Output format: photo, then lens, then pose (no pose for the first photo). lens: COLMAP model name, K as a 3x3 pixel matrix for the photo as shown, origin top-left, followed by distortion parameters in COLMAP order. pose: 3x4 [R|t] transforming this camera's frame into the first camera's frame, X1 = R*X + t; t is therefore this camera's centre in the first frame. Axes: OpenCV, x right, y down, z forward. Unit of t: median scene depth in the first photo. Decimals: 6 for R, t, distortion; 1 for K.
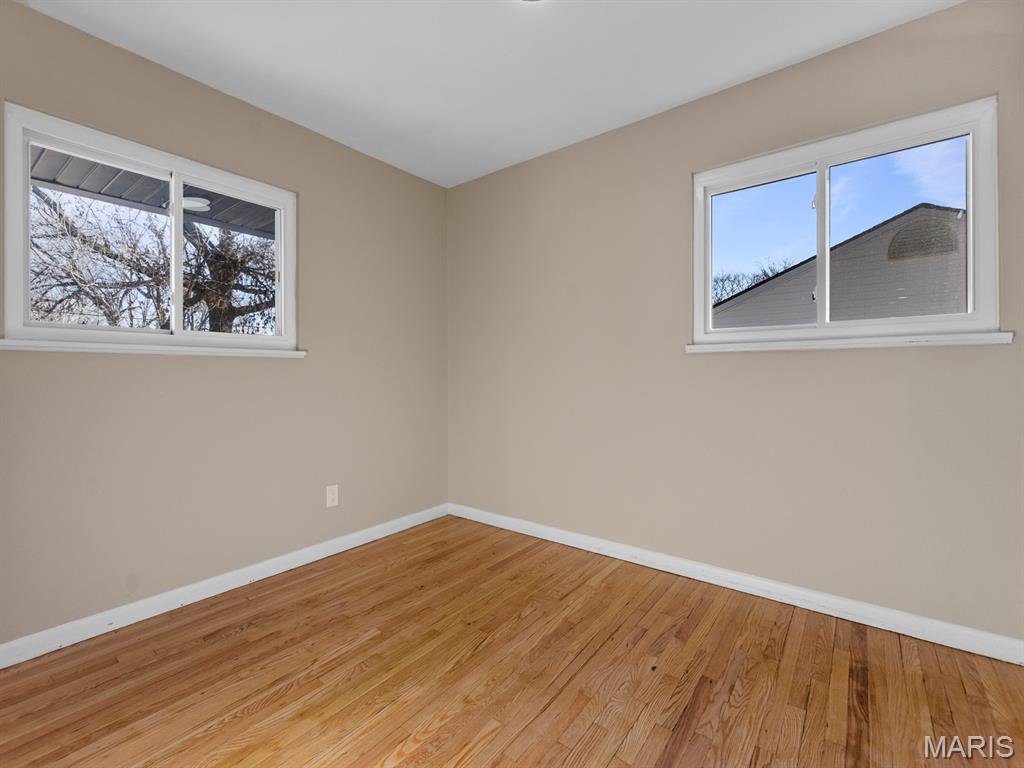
lens RADIAL K [[444.9, 0, 511.6], [0, 444.9, 375.6], [0, 0, 1]] dist [0.001622, -0.001808]
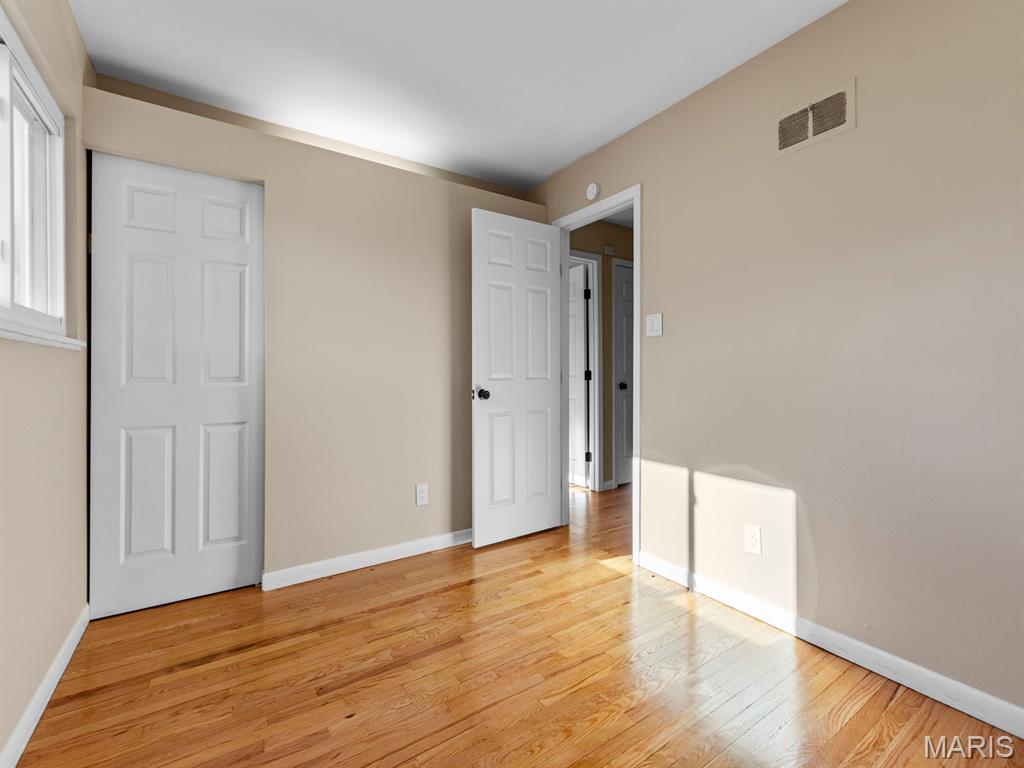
lens RADIAL K [[444.9, 0, 512.0], [0, 444.9, 377.6], [0, 0, 1]] dist [0.001622, -0.001808]
pose [[-0.946320, 0.006292, 0.323170, -0.289207], [0.010234, 0.999893, 0.010499, -0.007968], [-0.323069, 0.013242, -0.946283, 1.878447]]
